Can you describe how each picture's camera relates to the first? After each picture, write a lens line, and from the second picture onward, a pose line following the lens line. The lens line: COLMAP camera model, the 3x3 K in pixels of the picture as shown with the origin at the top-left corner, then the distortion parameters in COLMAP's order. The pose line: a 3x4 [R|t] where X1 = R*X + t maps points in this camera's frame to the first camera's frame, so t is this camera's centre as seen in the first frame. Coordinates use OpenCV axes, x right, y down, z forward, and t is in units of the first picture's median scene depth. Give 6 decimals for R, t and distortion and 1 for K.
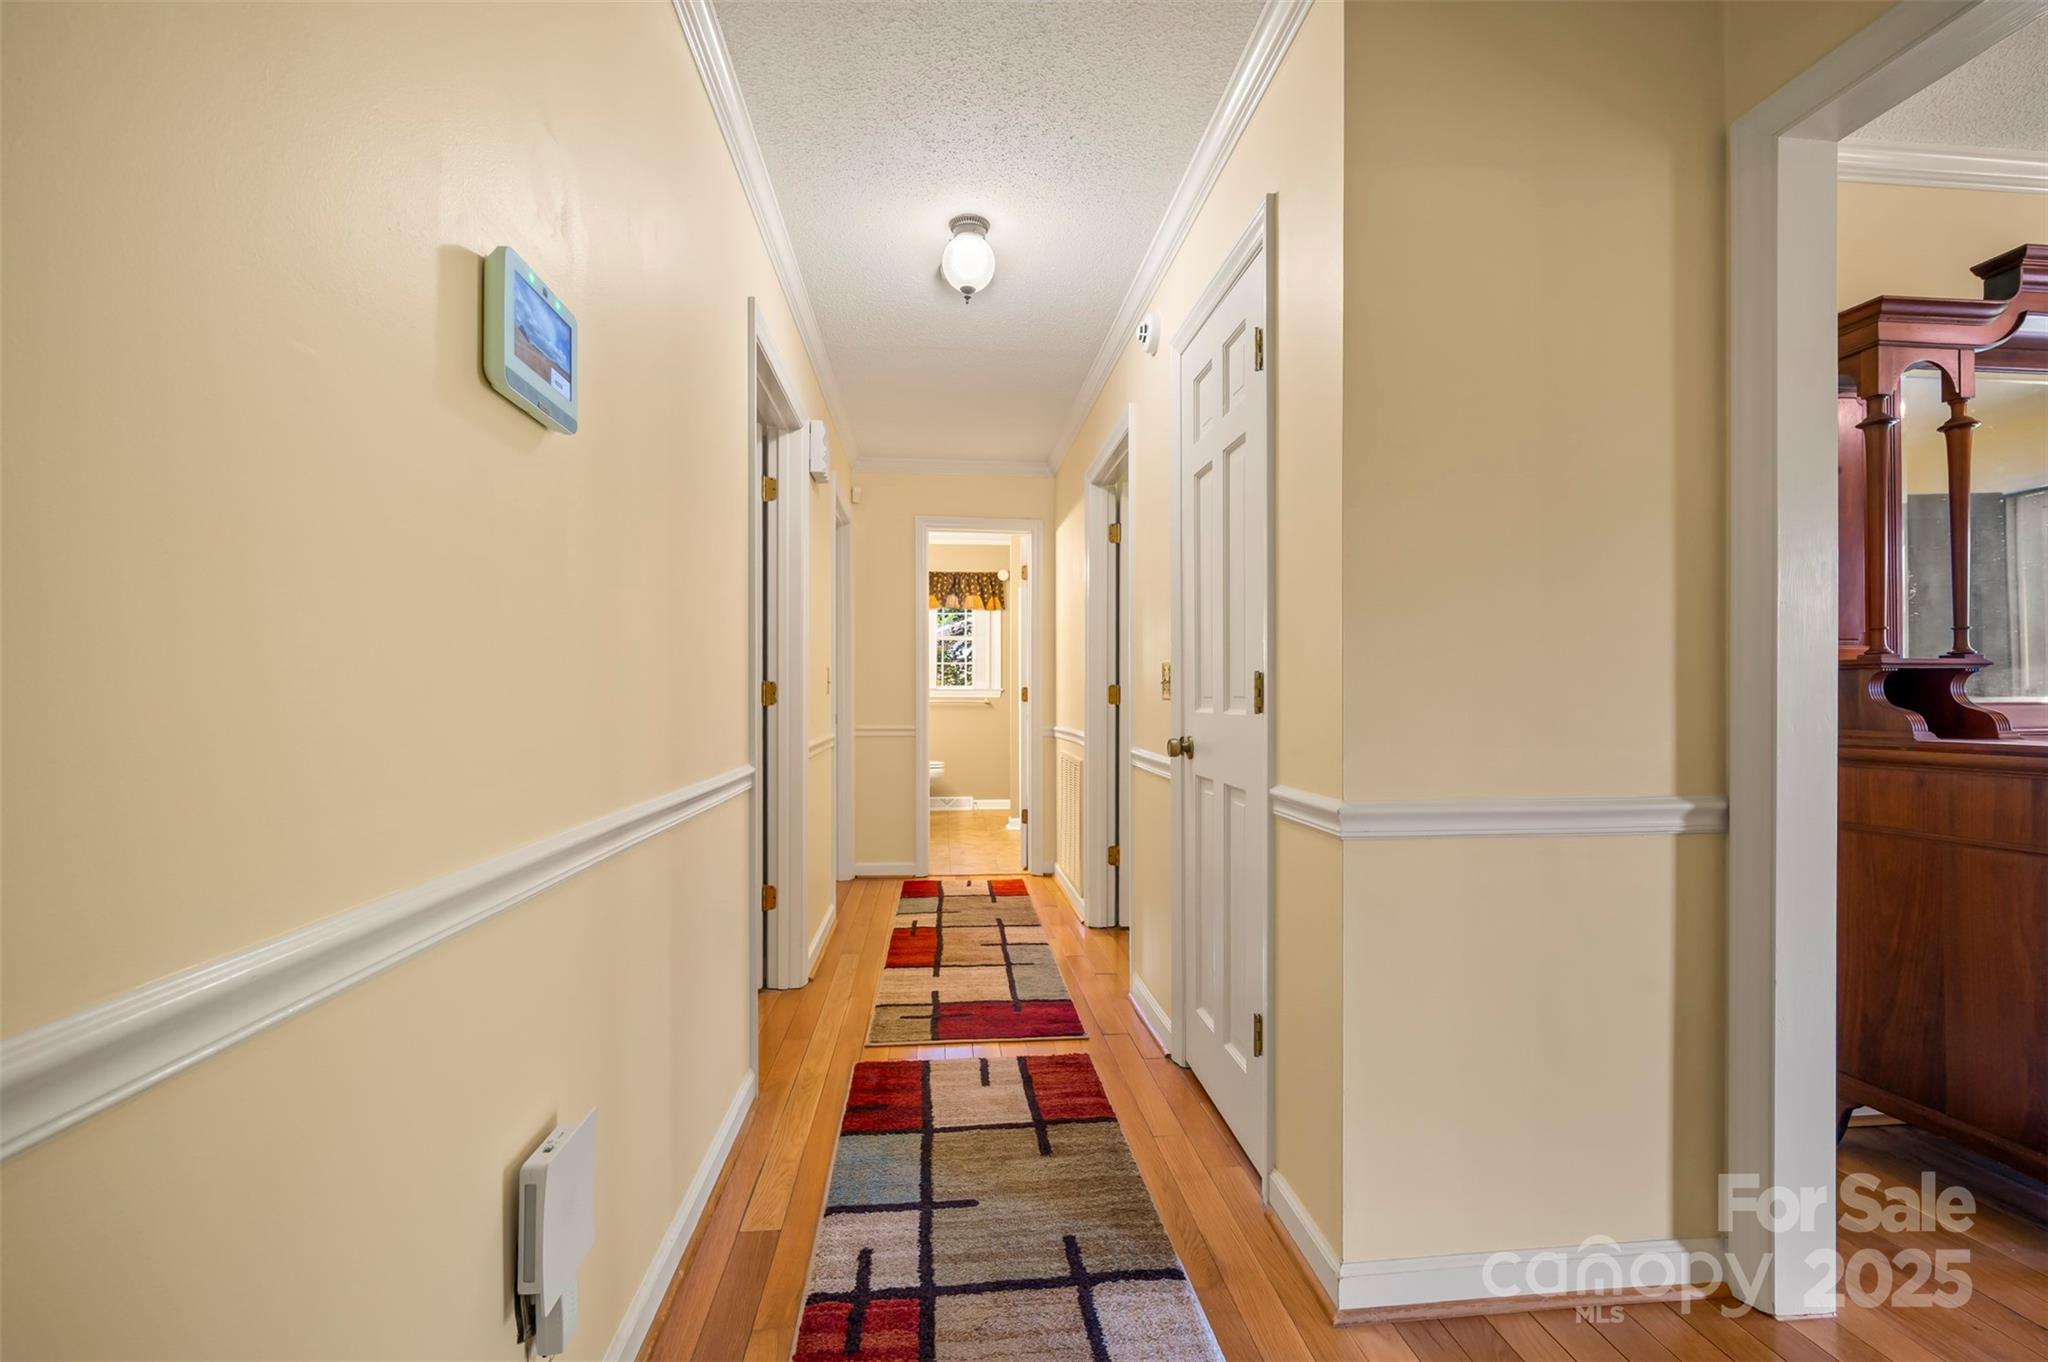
lens RADIAL K [[859.0, 0, 1027.7], [0, 859.0, 691.1], [0, 0, 1]] dist [-0.000766, -0.000137]
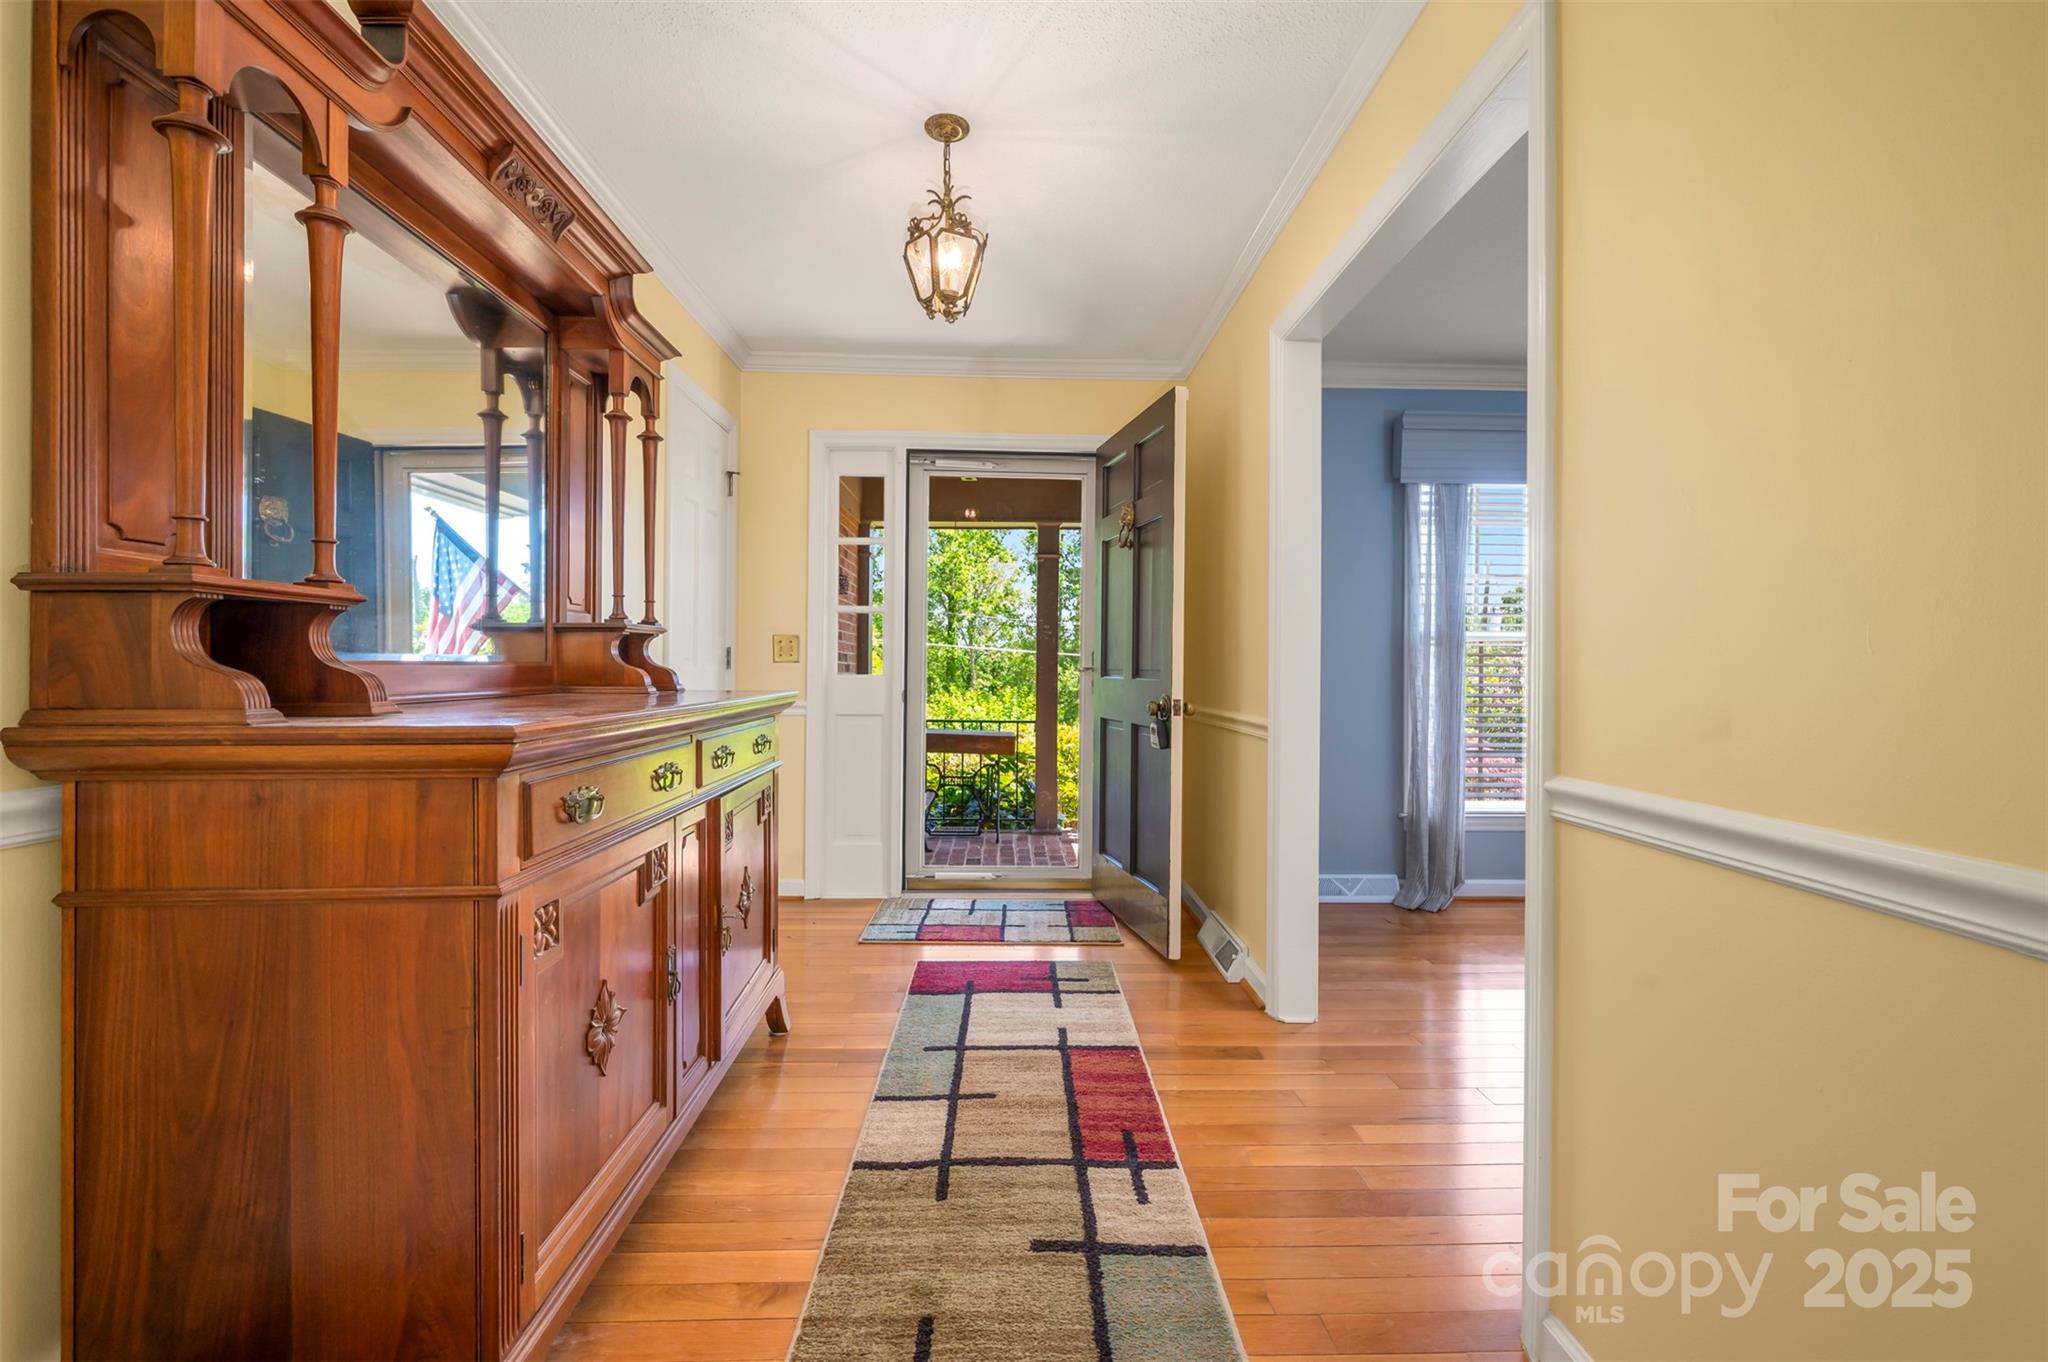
lens RADIAL K [[874.8, 0, 1023.3], [0, 874.8, 670.7], [0, 0, 1]] dist [-0.001040, 0.000024]
pose [[0.077224, -0.006791, 0.996991, 0.521554], [-0.017353, 0.999816, 0.008154, 0.008489], [-0.996863, -0.017930, 0.077092, 0.468098]]
